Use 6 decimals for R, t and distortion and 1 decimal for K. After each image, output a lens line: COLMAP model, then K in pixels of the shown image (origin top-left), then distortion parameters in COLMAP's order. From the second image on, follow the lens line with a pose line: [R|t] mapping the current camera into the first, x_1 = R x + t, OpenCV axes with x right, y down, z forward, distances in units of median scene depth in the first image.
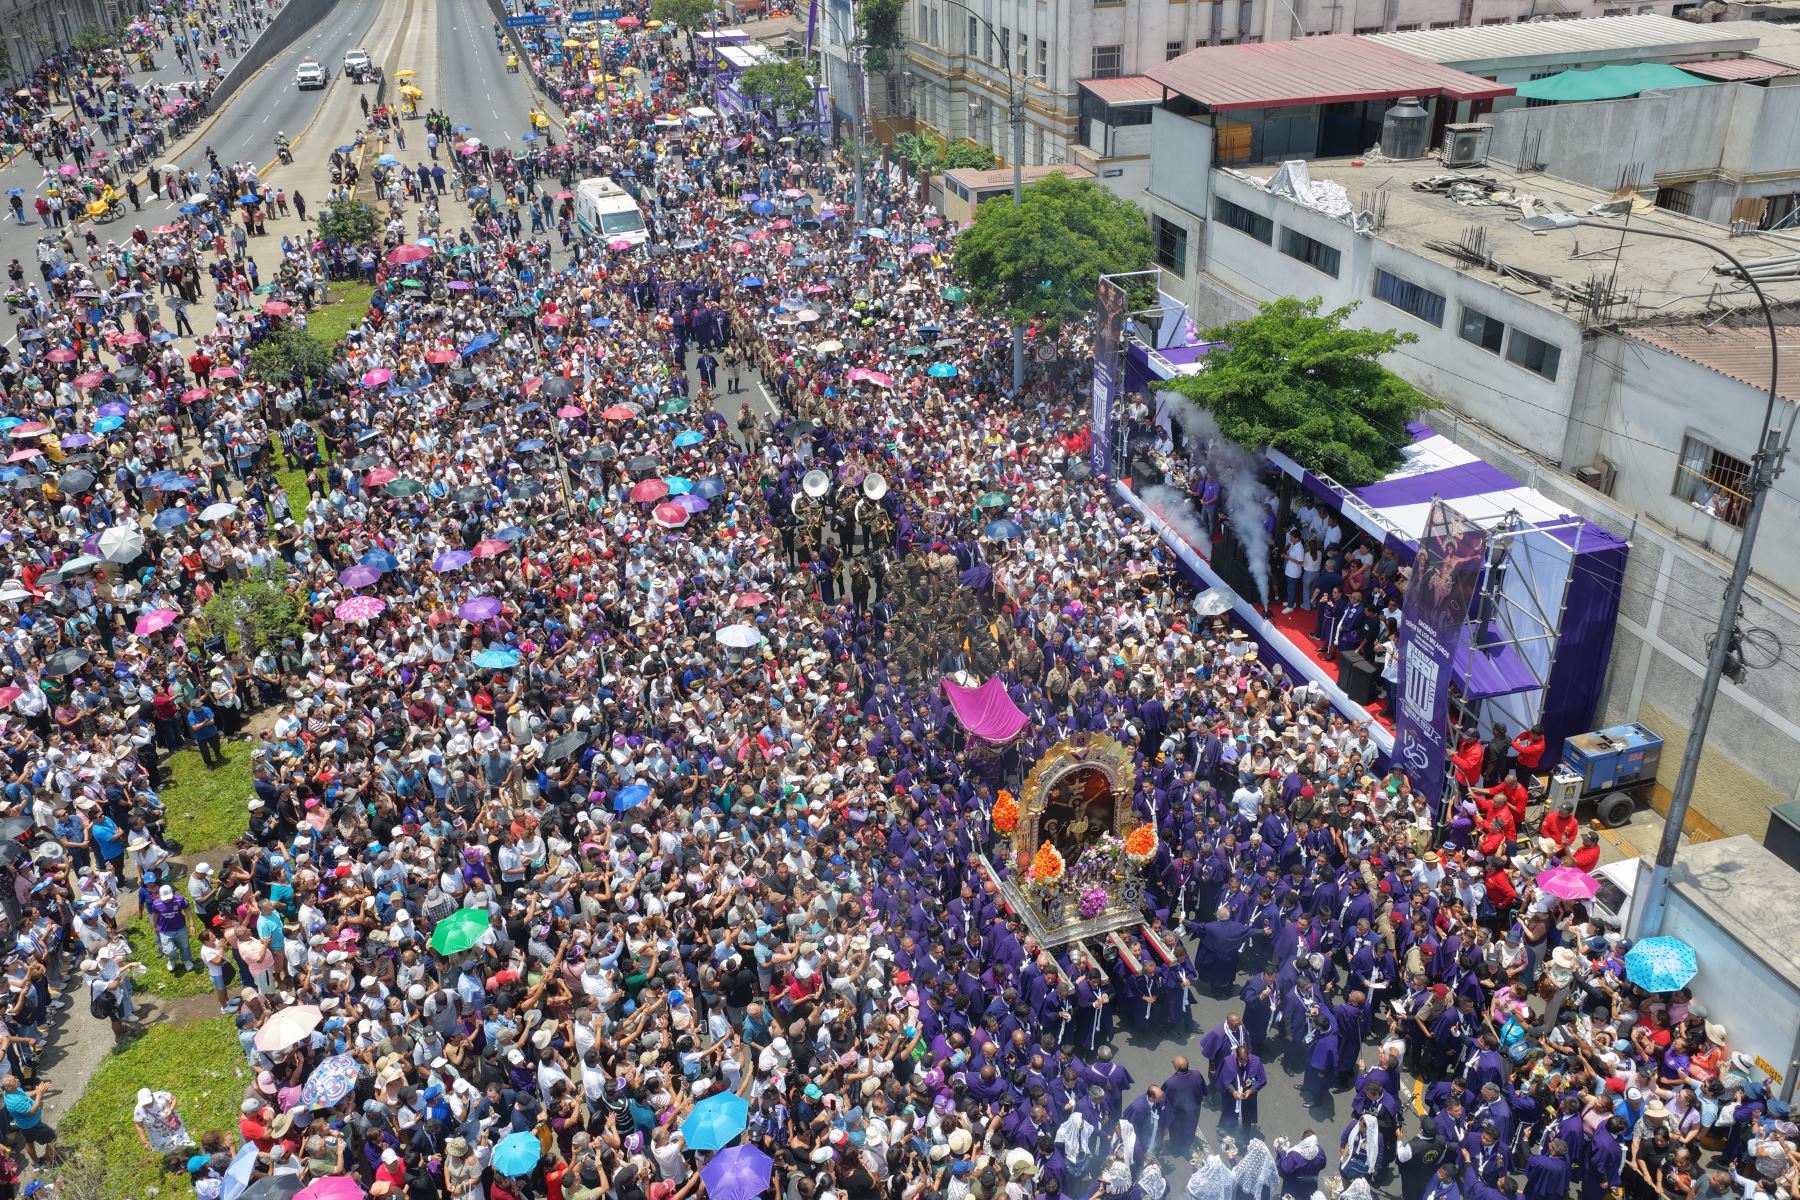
lens RADIAL K [[1493.2, 0, 908.0], [0, 1493.2, 584.7], [0, 0, 1]] dist [-0.010876, 0.017978]
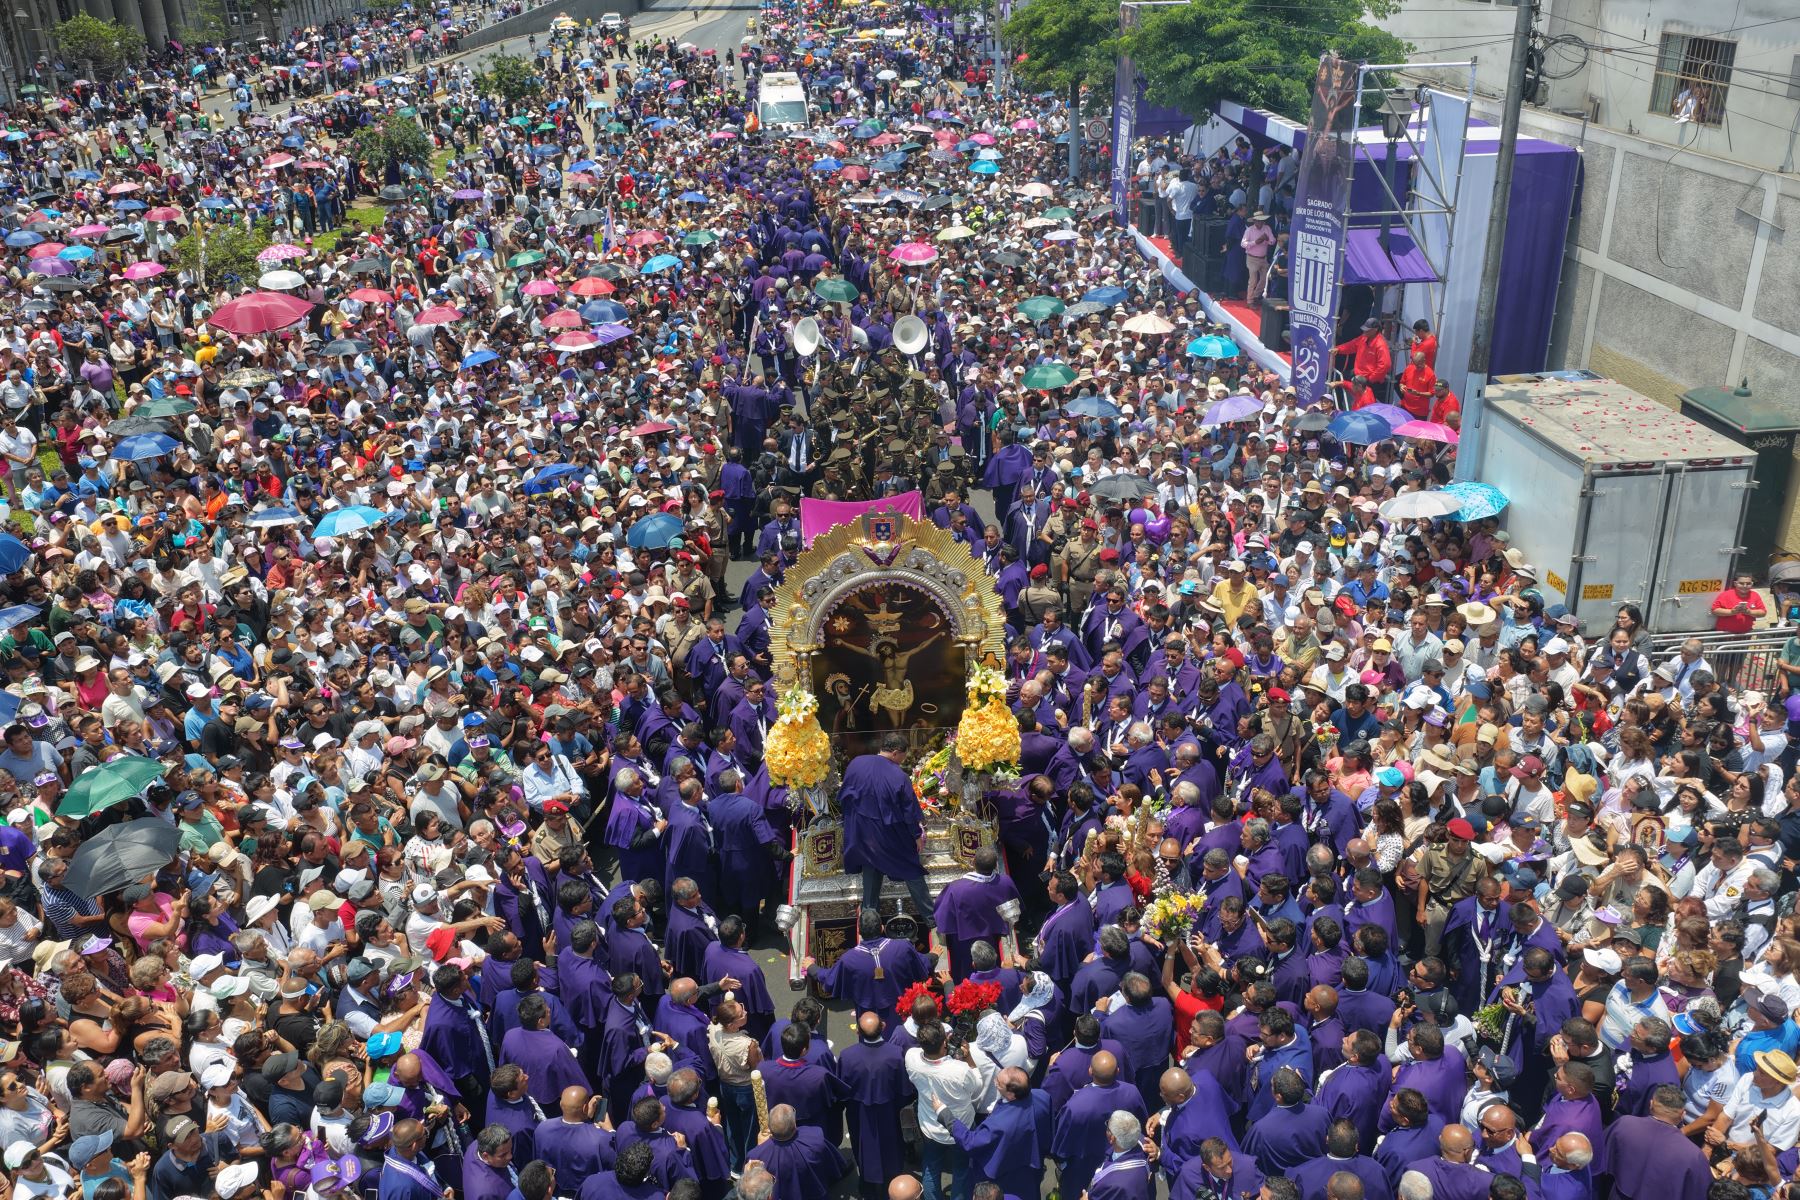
lens RADIAL K [[1493.2, 0, 884.3], [0, 1493.2, 593.3], [0, 0, 1]] dist [-0.010876, 0.017978]
pose [[0.979056, 0.079823, -0.187293, 0.235522], [-0.086599, 0.995842, -0.028262, 0.254922], [0.184258, 0.043890, 0.981898, 0.070230]]
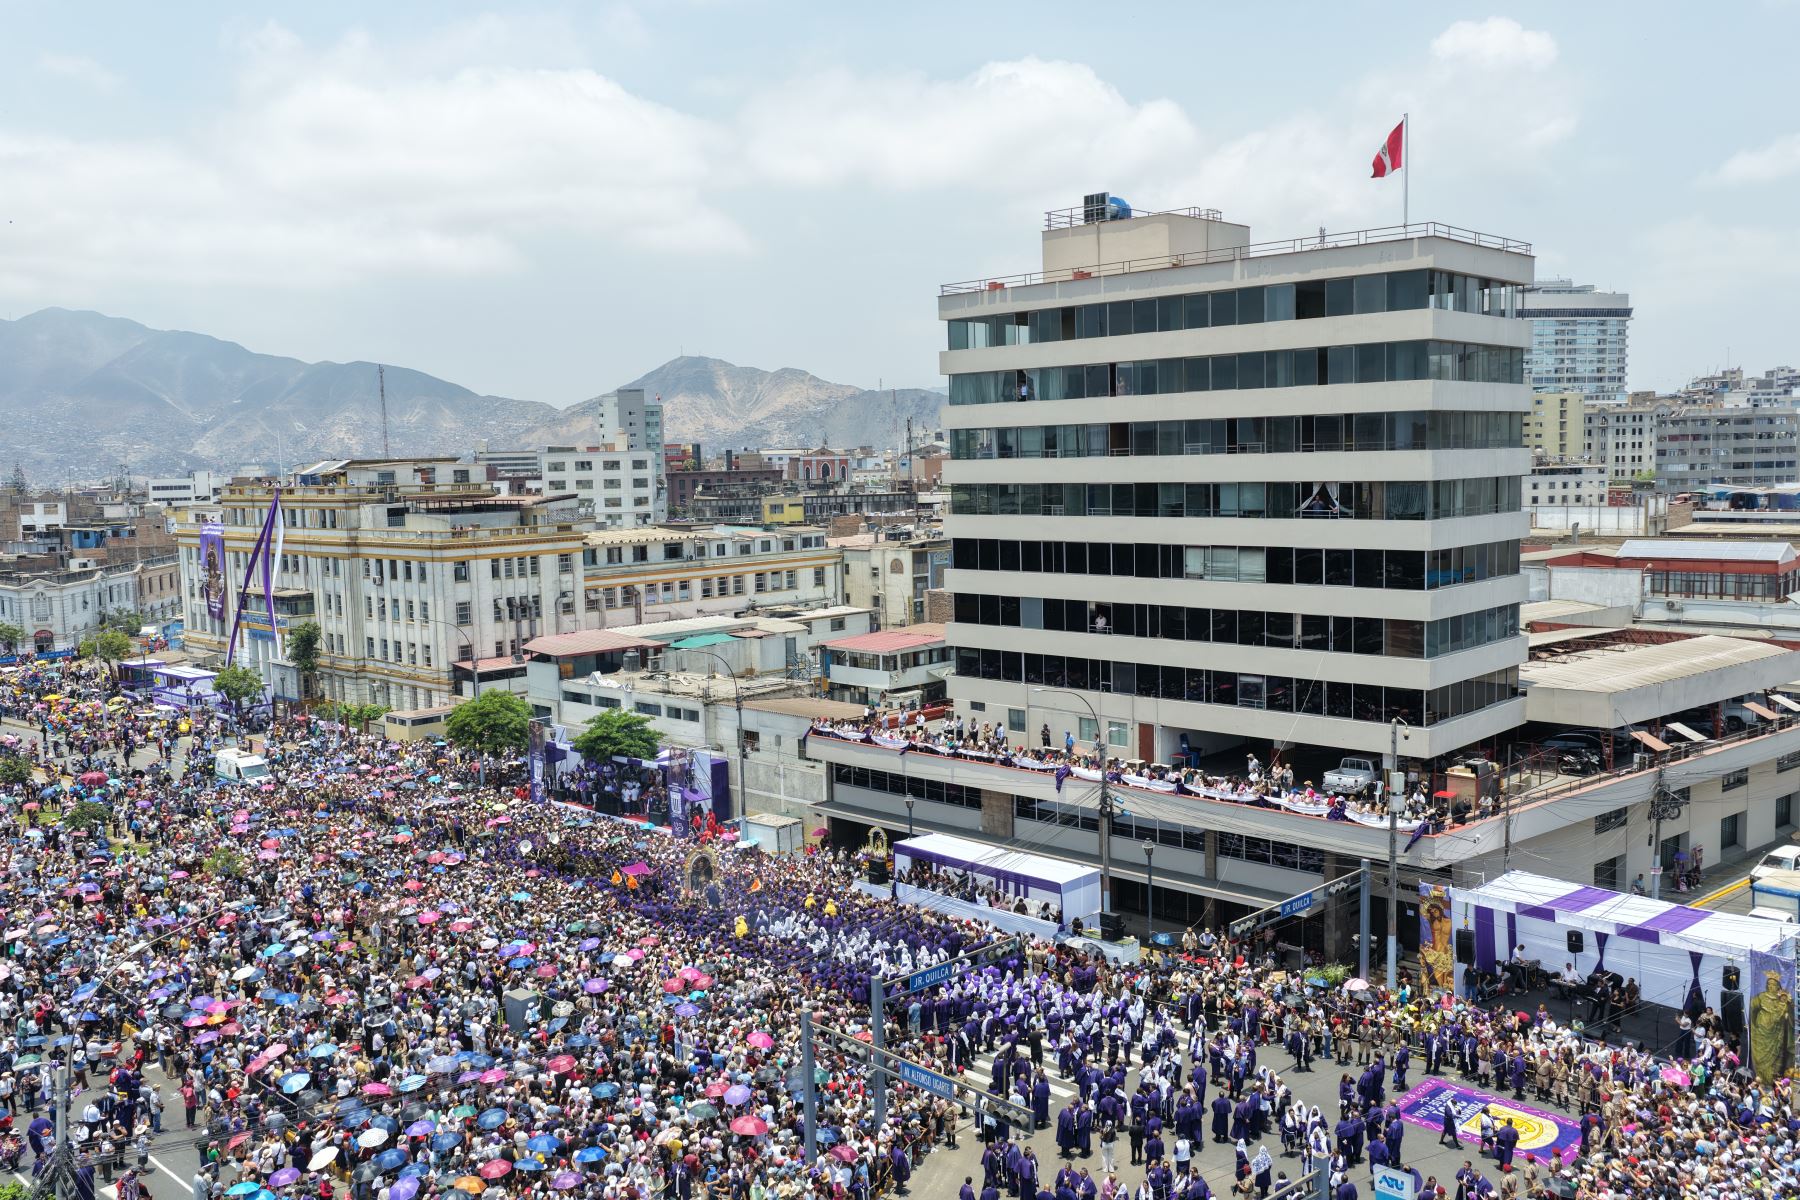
lens RADIAL K [[1493.2, 0, 900.7], [0, 1493.2, 598.8], [0, 0, 1]] dist [-0.010876, 0.017978]
pose [[0.860853, -0.043029, 0.507031, -0.747711], [0.233496, 0.918726, -0.318469, 0.691552], [-0.452119, 0.392545, 0.800935, -1.728753]]
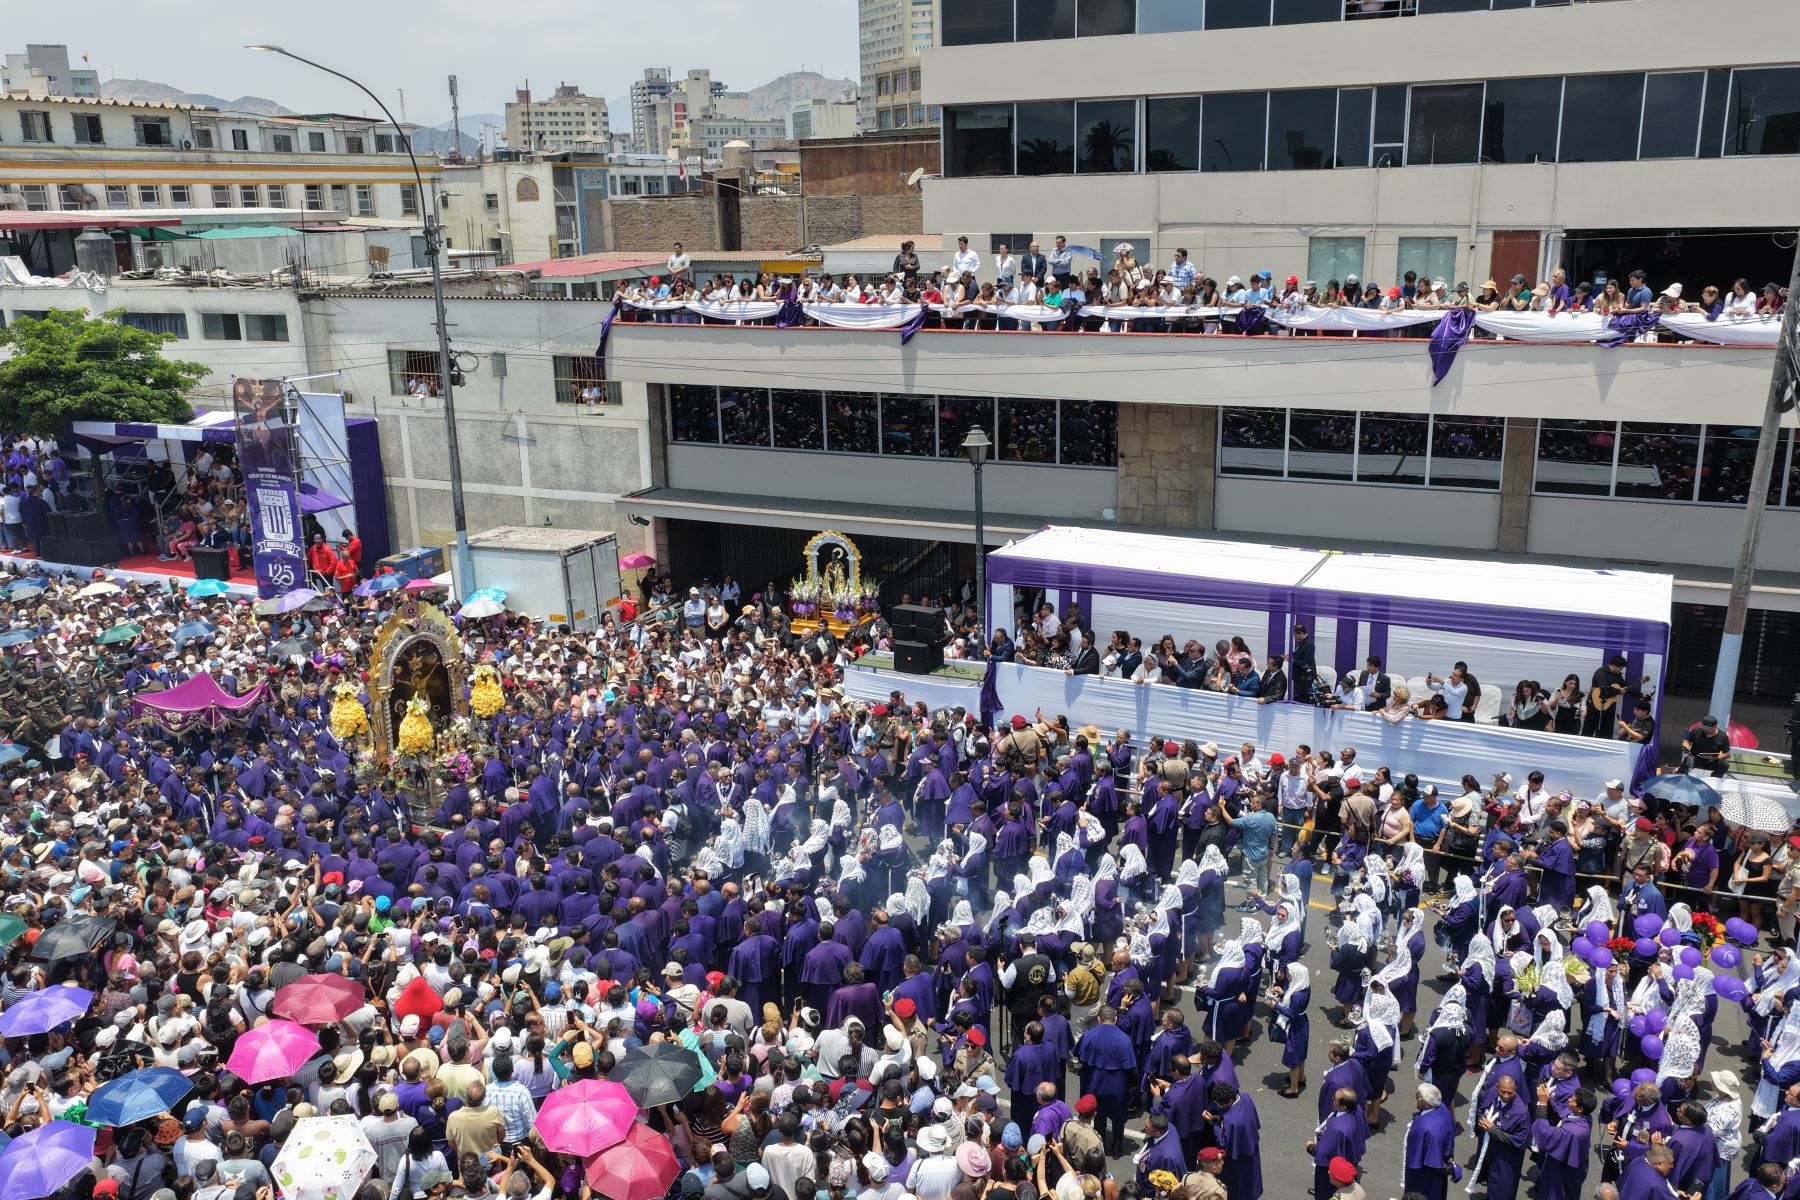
lens RADIAL K [[1493.2, 0, 916.8], [0, 1493.2, 599.5], [0, 0, 1]] dist [-0.010876, 0.017978]
pose [[0.651517, -0.186557, 0.735338, -0.228577], [0.348359, 0.934628, -0.071533, 0.364524], [-0.673923, 0.302767, 0.673914, -0.226720]]
